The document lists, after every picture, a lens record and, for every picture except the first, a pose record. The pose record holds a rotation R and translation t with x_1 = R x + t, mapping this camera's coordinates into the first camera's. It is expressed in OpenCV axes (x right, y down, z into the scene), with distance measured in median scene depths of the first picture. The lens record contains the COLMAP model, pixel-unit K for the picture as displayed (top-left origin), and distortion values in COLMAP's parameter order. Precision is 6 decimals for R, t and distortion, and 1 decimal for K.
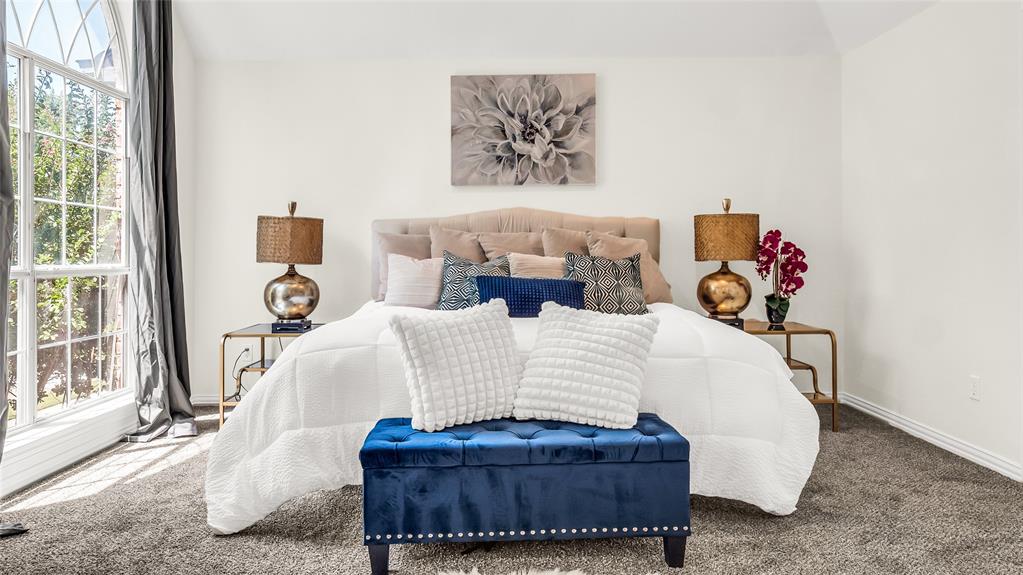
lens RADIAL K [[683.2, 0, 505.5], [0, 683.2, 257.1], [0, 0, 1]] dist [-0.002508, 0.001319]
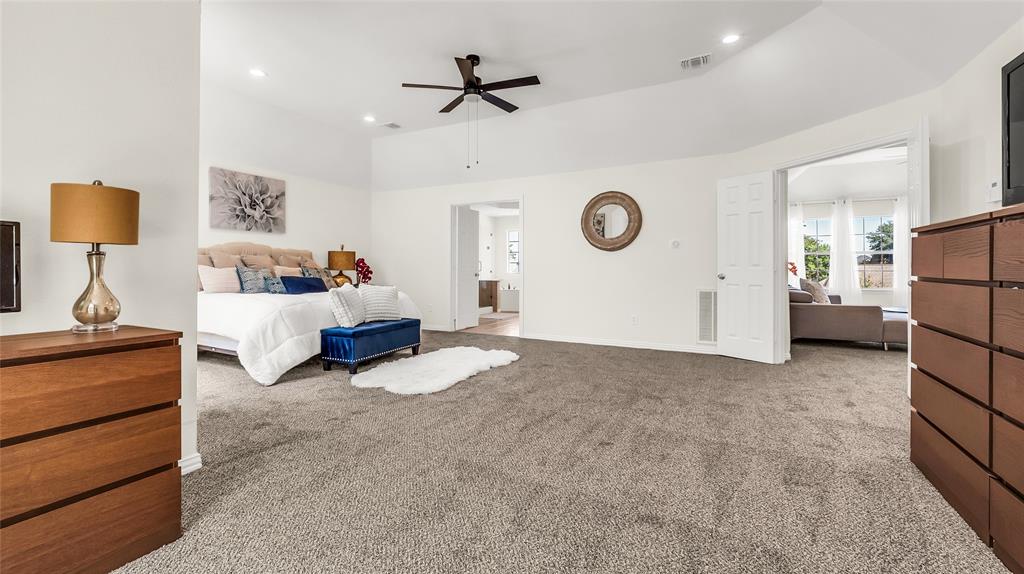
lens RADIAL K [[418.5, 0, 512.8], [0, 418.5, 268.3], [0, 0, 1]] dist [-0.012654, -0.000369]
pose [[0.447226, 0.008897, 0.894377, -0.739023], [-0.005277, 0.999959, -0.007309, 0.006589], [-0.894405, -0.001450, 0.447255, -0.215106]]
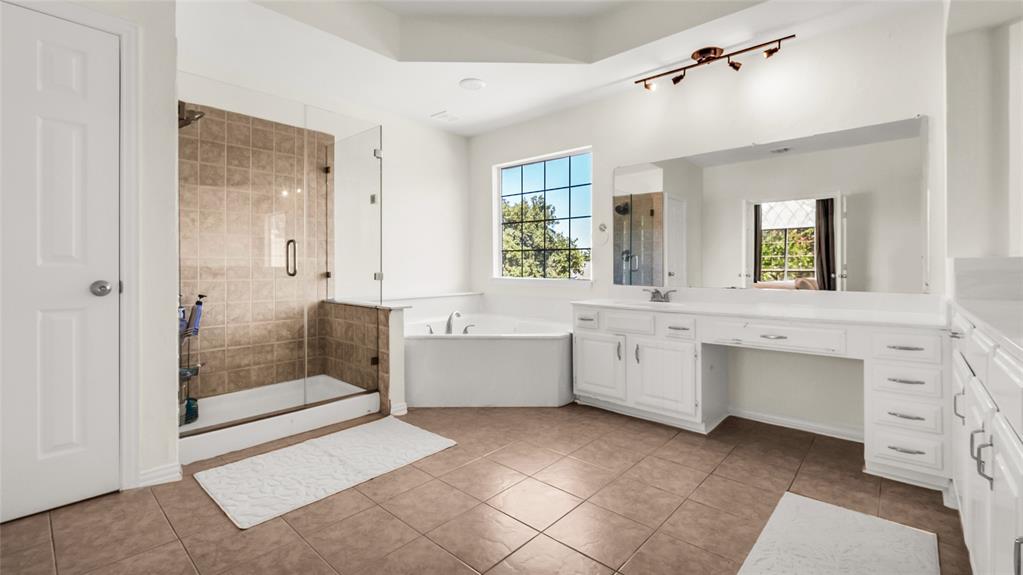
lens RADIAL K [[445.5, 0, 483.1], [0, 445.5, 265.7], [0, 0, 1]] dist [0.003342, -0.002369]
pose [[0.686945, 0.005803, 0.726686, 0.799373], [-0.001480, 0.999977, -0.006587, -0.004711], [-0.726708, 0.003450, 0.686938, 0.267294]]
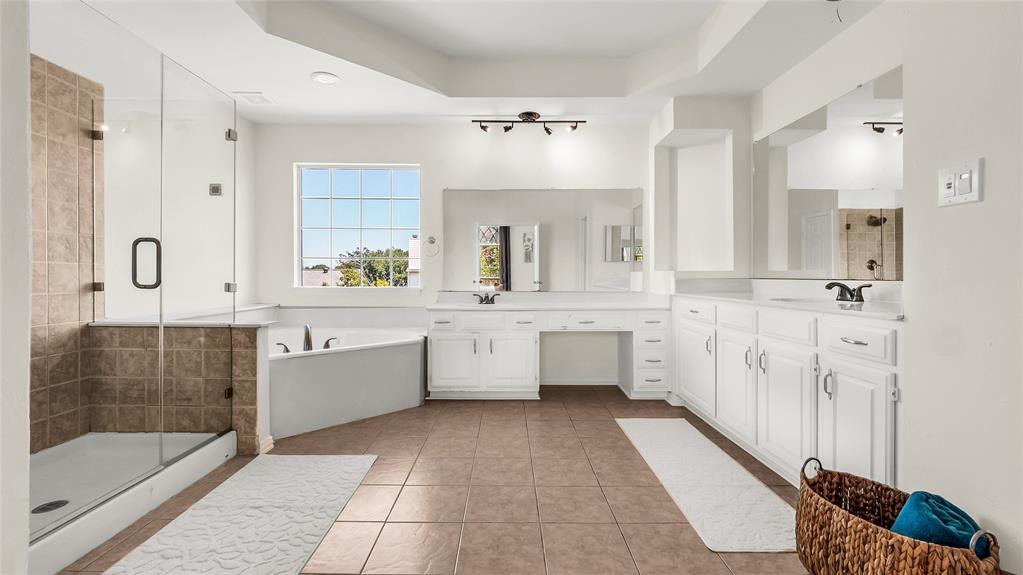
lens RADIAL K [[445.5, 0, 513.1], [0, 445.5, 270.2], [0, 0, 1]] dist [0.003342, -0.002369]
pose [[-0.004760, 0.015259, 0.999872, 0.625327], [0.001070, 0.999883, -0.015254, -0.005145], [-0.999988, 0.000997, -0.004776, 0.520567]]
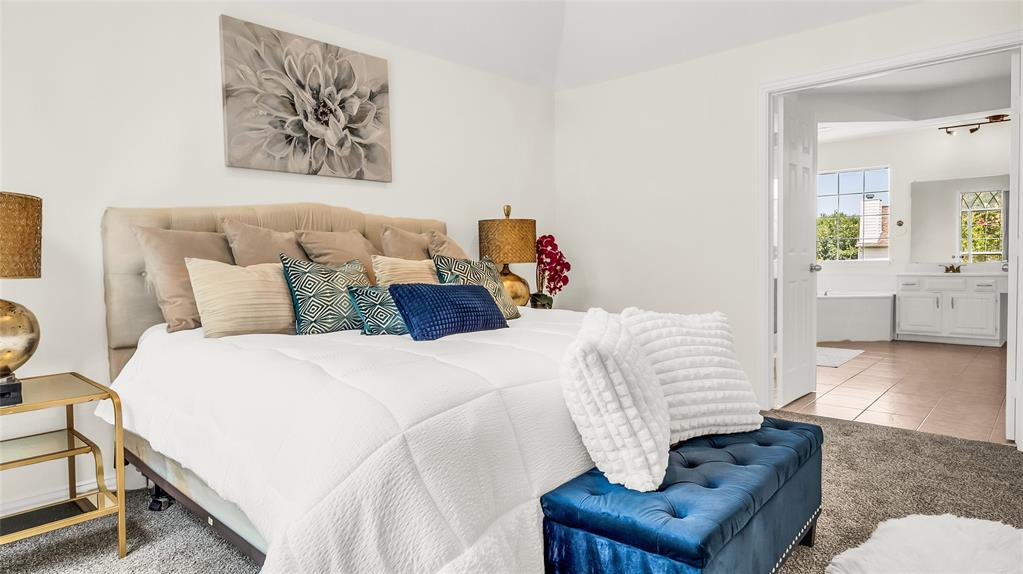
lens RADIAL K [[595.6, 0, 511.3], [0, 595.6, 277.2], [0, 0, 1]] dist [0.005064, 0.006806]
pose [[0.679214, -0.031384, 0.733269, -0.365678], [0.014065, 0.999458, 0.029749, 0.000150], [-0.733806, -0.009892, 0.679288, 0.355387]]
